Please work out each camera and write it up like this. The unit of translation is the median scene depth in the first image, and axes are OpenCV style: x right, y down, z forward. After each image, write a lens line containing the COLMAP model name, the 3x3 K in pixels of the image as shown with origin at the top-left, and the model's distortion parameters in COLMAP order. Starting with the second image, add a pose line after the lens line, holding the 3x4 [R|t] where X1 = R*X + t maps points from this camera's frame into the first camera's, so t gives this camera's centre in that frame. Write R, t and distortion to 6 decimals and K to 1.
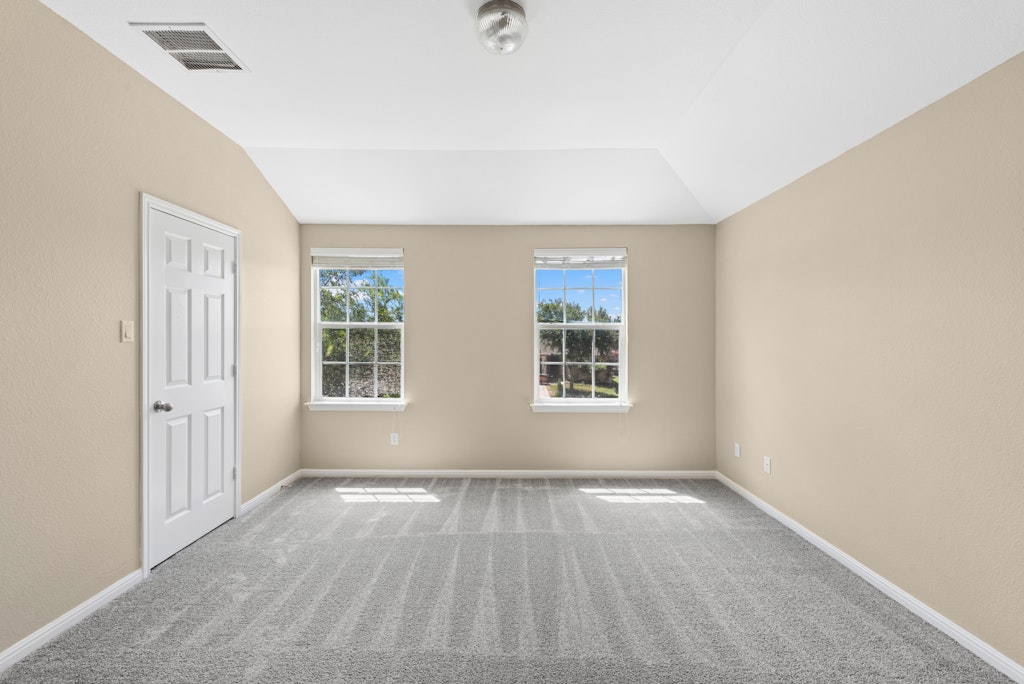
lens RADIAL K [[433.2, 0, 507.1], [0, 433.2, 337.4], [0, 0, 1]] dist [0.008261, -0.001478]
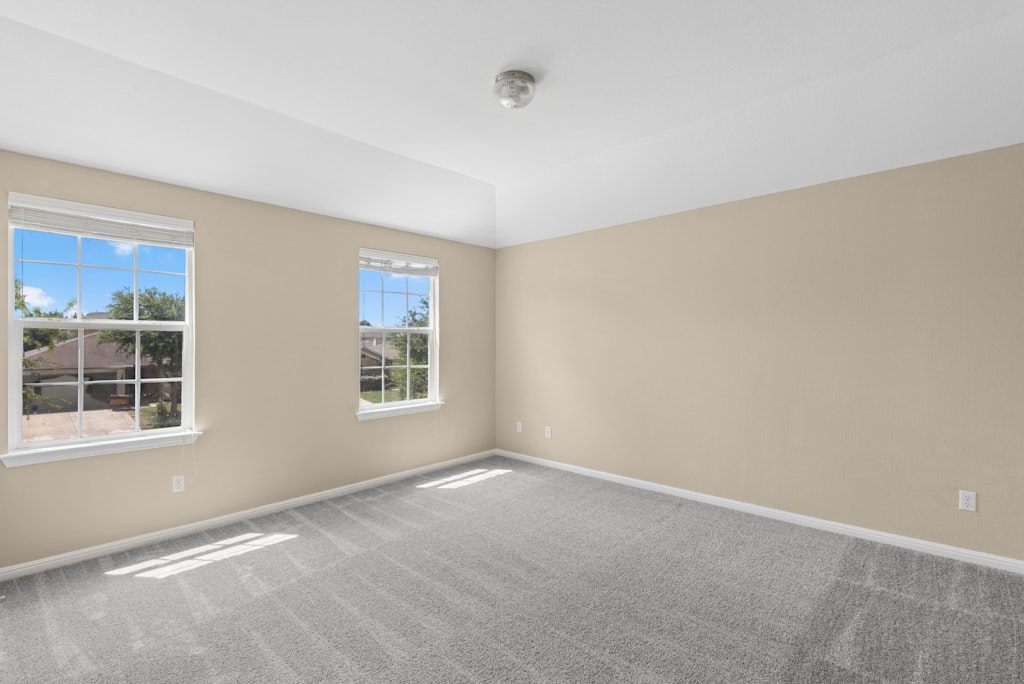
lens RADIAL K [[496.7, 0, 513.7], [0, 496.7, 343.3], [0, 0, 1]] dist [0.001540, -0.003438]
pose [[0.651835, -0.008815, 0.758310, -0.573470], [0.003196, 0.999955, 0.008876, -0.004949], [-0.758354, -0.003362, 0.651834, 0.044417]]
